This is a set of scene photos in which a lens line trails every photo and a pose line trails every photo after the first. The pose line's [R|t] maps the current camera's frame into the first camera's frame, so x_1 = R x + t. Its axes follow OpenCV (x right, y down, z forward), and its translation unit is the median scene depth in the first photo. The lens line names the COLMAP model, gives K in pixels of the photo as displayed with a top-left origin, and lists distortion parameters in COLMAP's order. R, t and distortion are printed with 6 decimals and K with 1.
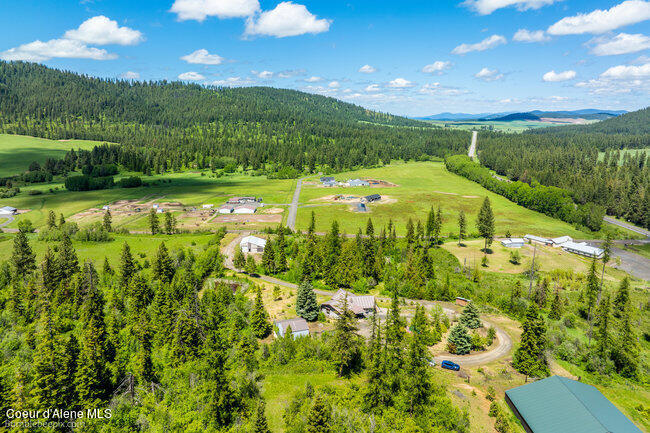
lens RADIAL K [[459.3, 0, 324.8], [0, 459.3, 190.1], [0, 0, 1]] dist [-0.034916, 0.000580]
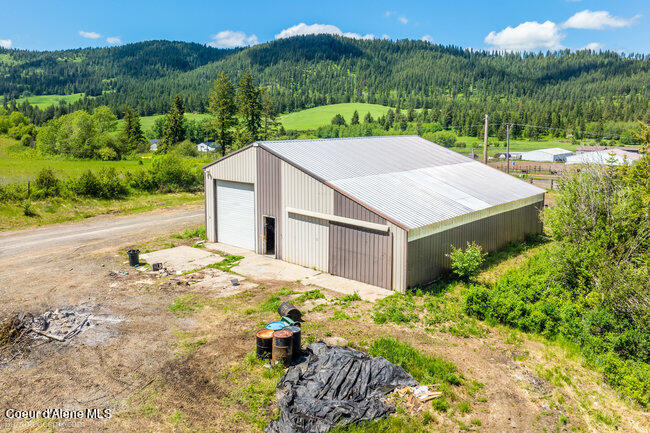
lens RADIAL K [[532.4, 0, 328.7], [0, 532.4, 179.9], [0, 0, 1]] dist [-0.039342, -0.001386]
pose [[0.713862, 0.078848, -0.695833, -0.023121], [-0.110932, 0.993827, -0.001192, 0.030849], [0.691444, 0.078041, 0.718203, 0.242826]]
